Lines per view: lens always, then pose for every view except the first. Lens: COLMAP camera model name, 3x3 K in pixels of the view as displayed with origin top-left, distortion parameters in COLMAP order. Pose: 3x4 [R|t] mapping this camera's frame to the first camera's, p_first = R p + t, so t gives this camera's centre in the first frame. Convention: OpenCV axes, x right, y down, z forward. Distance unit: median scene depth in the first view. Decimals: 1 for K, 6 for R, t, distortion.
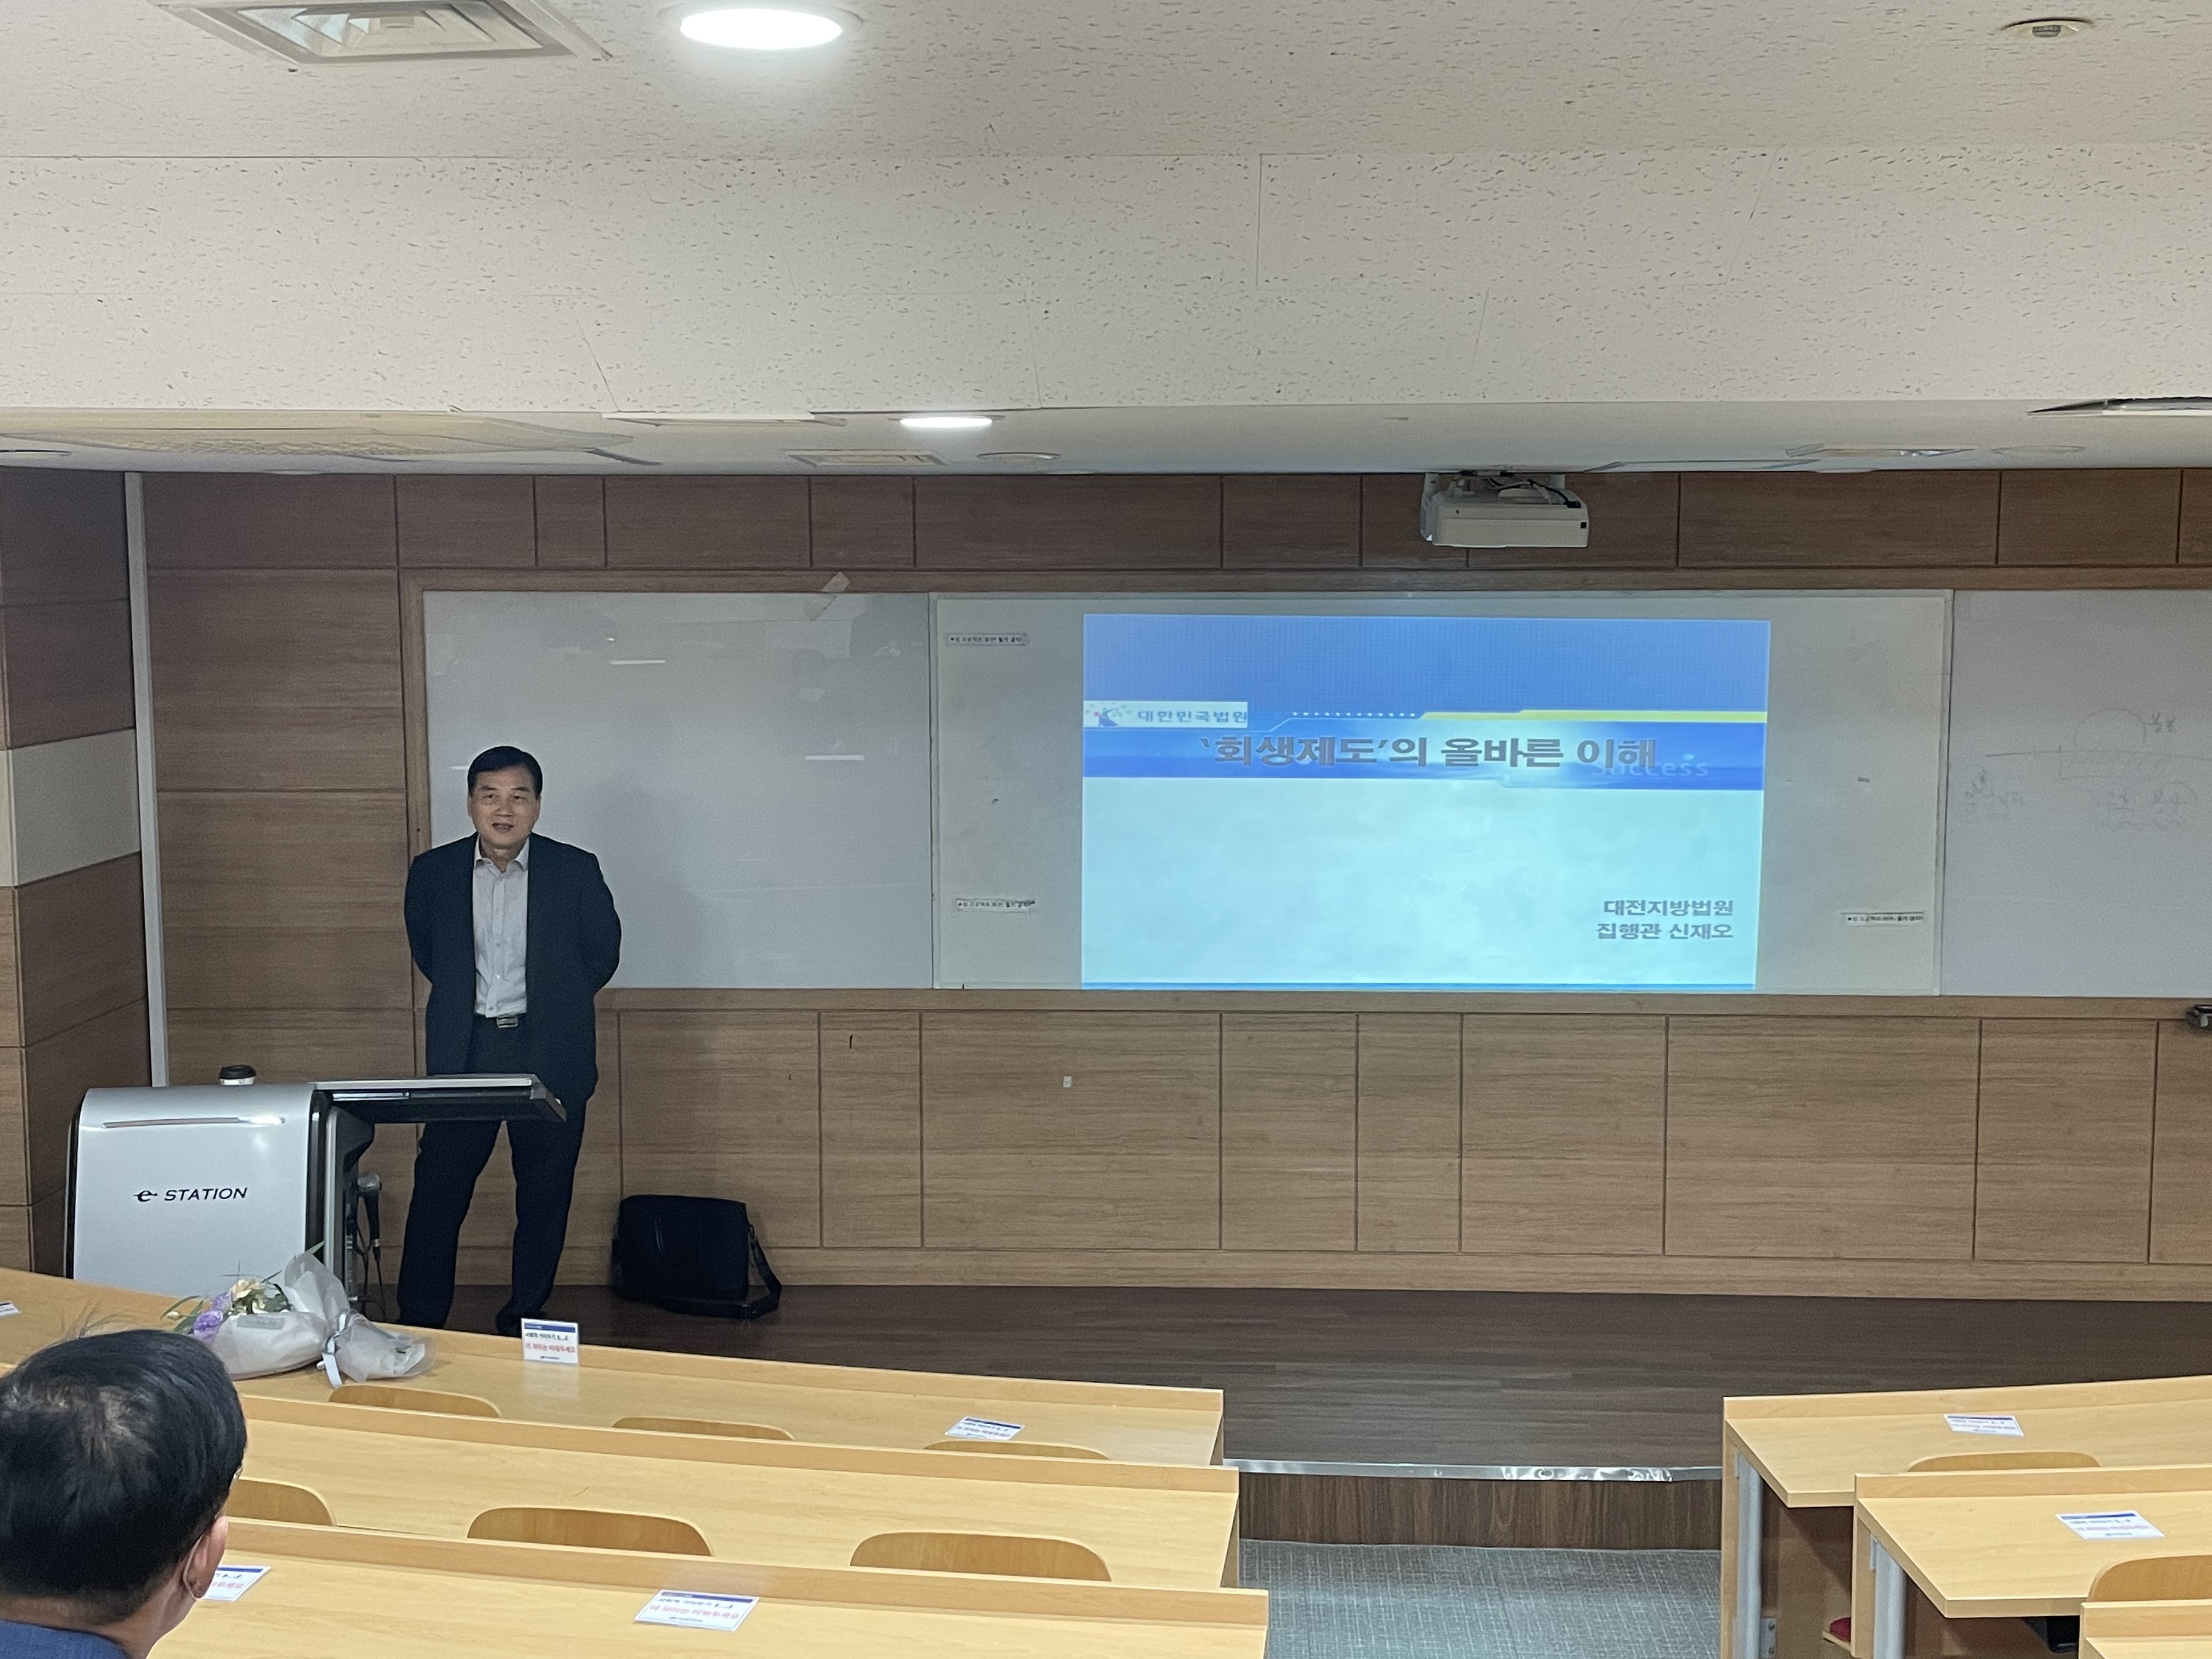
lens RADIAL K [[2300.8, 0, 1131.9], [0, 2300.8, 821.5], [0, 0, 1]] dist [0.048950, 0.000000]
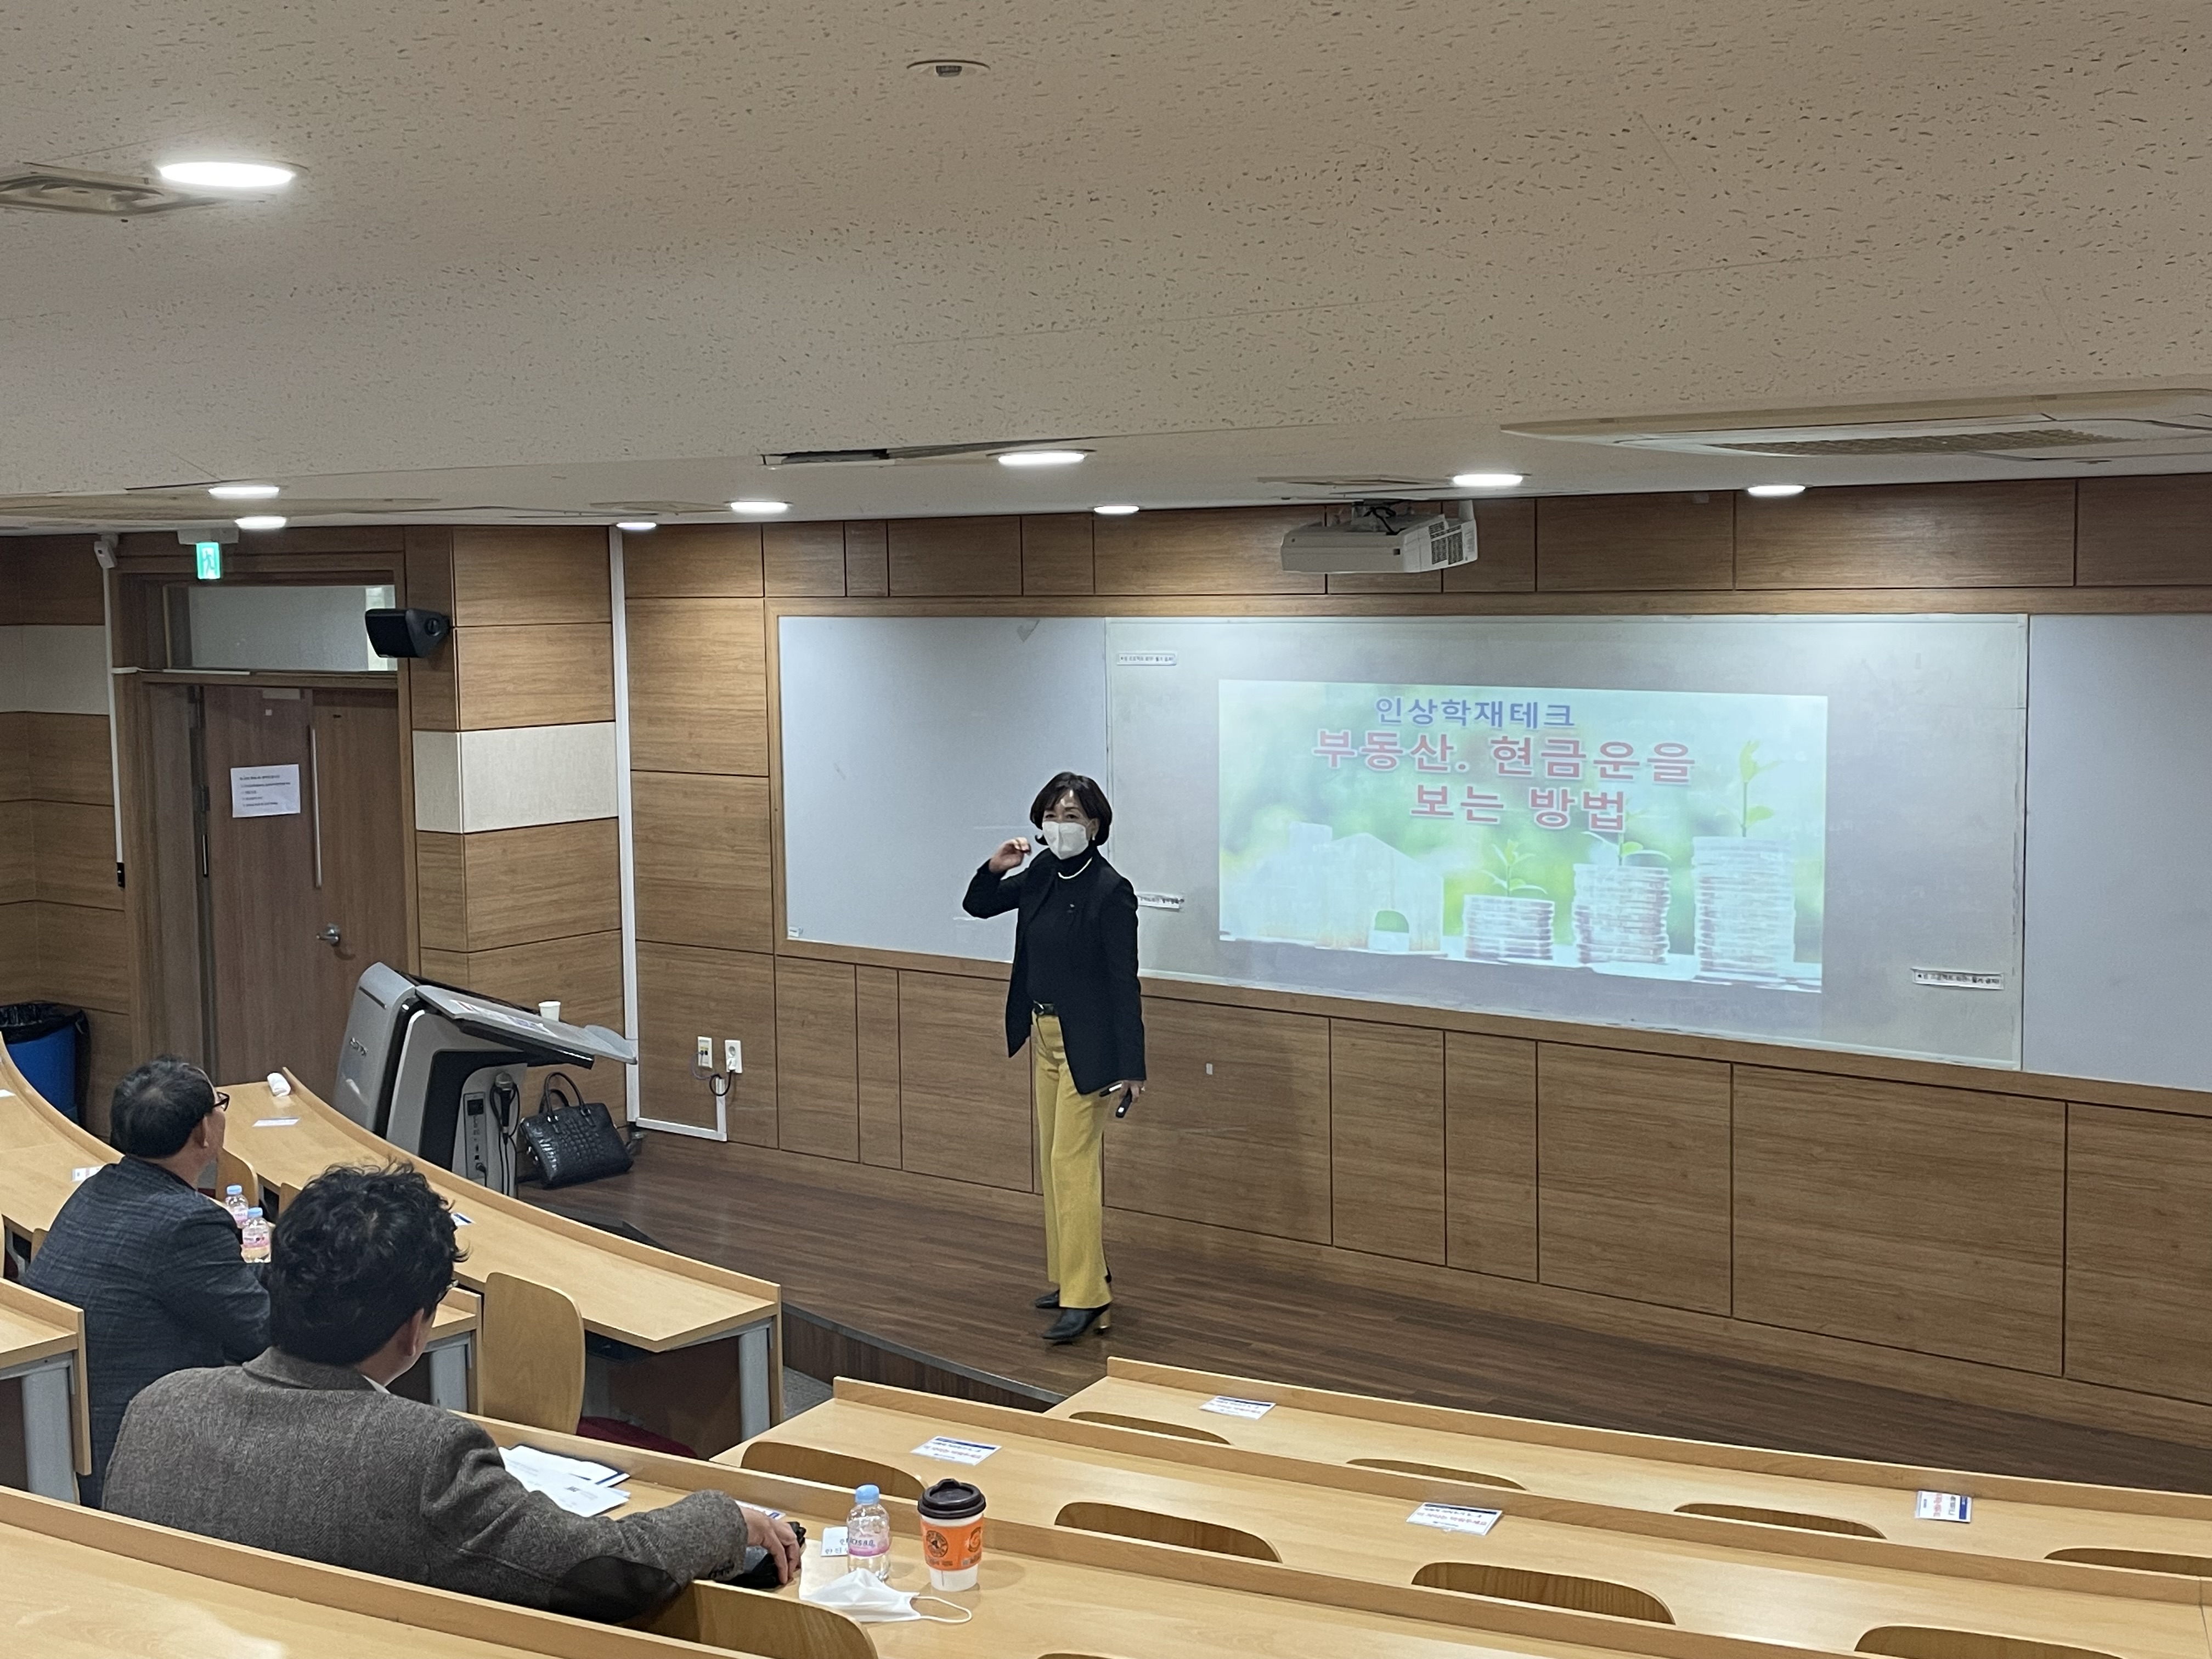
lens RADIAL K [[2632.0, 0, 1097.8], [0, 2632.0, 833.6], [0, 0, 1]] dist [0.015979, 0.000000]
pose [[0.799897, 0.049008, -0.598133, 0.664485], [-0.058493, 0.998281, 0.003570, 0.001457], [0.597280, 0.032131, 0.801389, -0.025260]]
